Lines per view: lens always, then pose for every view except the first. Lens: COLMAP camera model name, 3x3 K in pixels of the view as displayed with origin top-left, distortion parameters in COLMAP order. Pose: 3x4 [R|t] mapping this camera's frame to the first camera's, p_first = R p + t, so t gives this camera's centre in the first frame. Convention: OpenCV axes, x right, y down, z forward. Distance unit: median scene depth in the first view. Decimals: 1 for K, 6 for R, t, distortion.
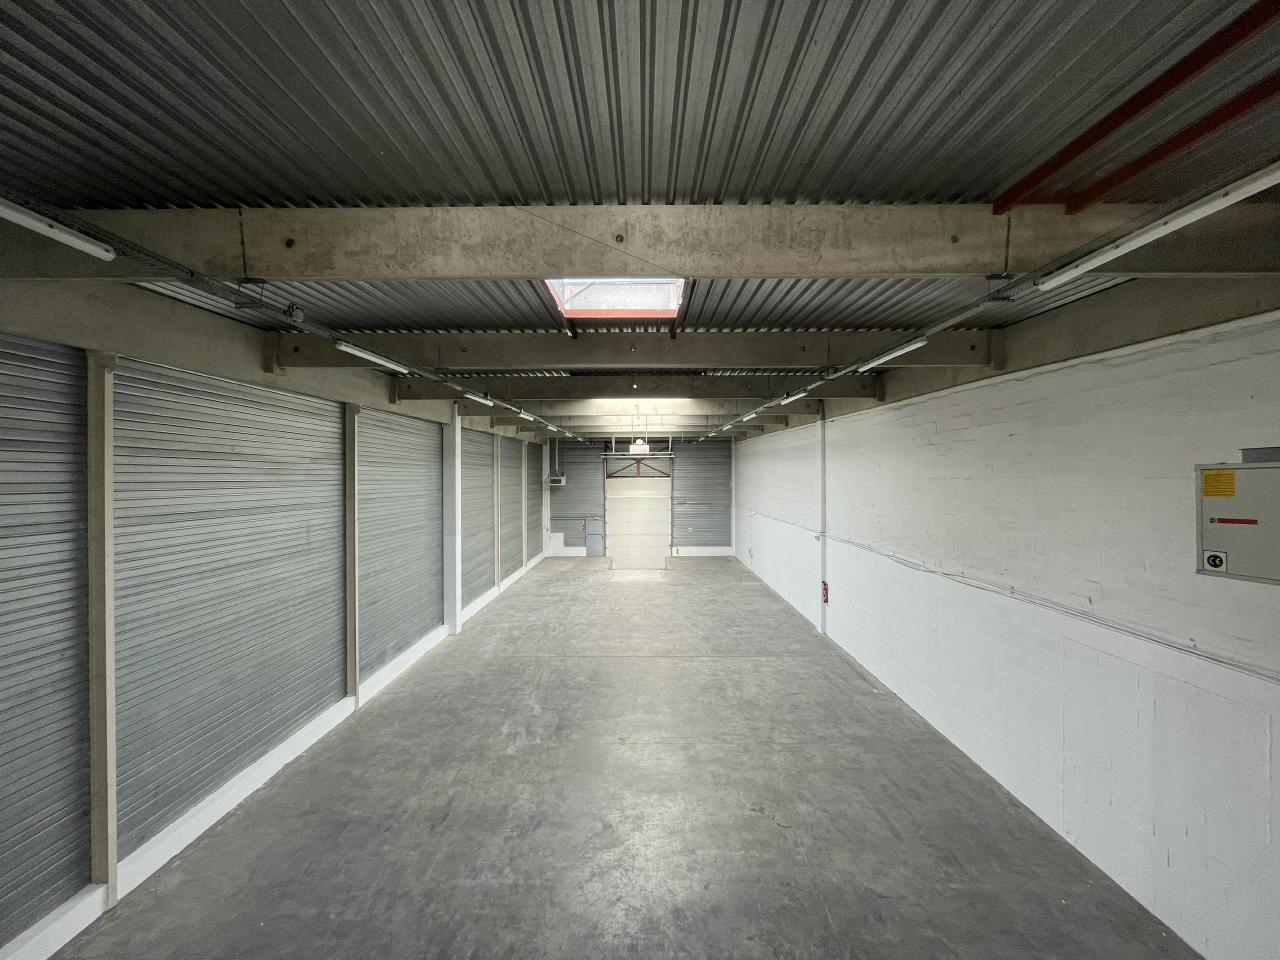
lens RADIAL K [[517.7, 0, 639.5], [0, 517.7, 477.9], [0, 0, 1]] dist [-0.012485, 0.000451]
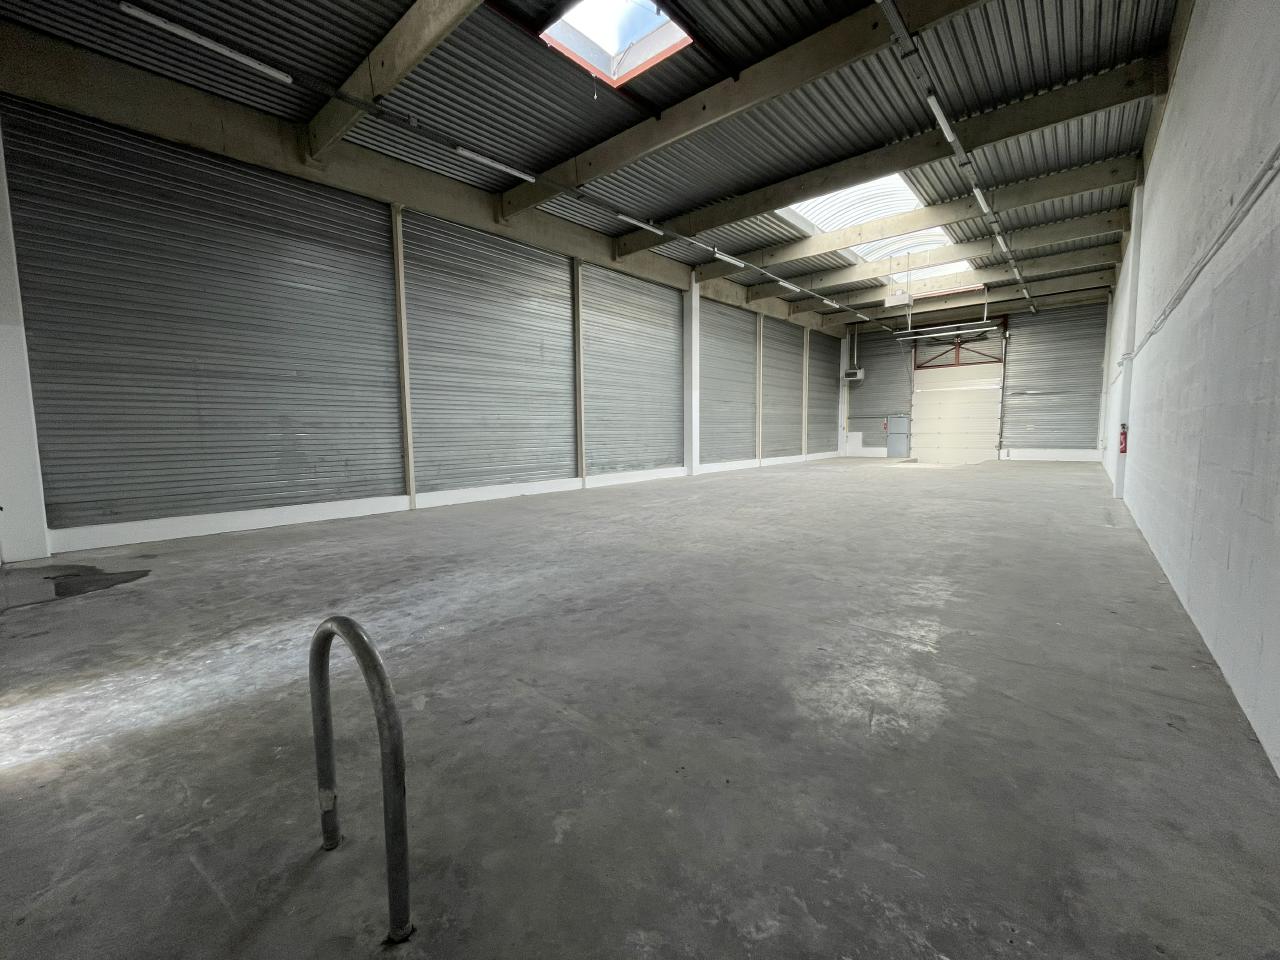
lens RADIAL K [[517.7, 0, 635.7], [0, 517.7, 478.3], [0, 0, 1]] dist [-0.012485, 0.000451]
pose [[0.757596, 0.053412, -0.650535, 0.162380], [0.005241, 0.996116, 0.087890, 0.109404], [0.652703, -0.069995, 0.754374, 0.018787]]
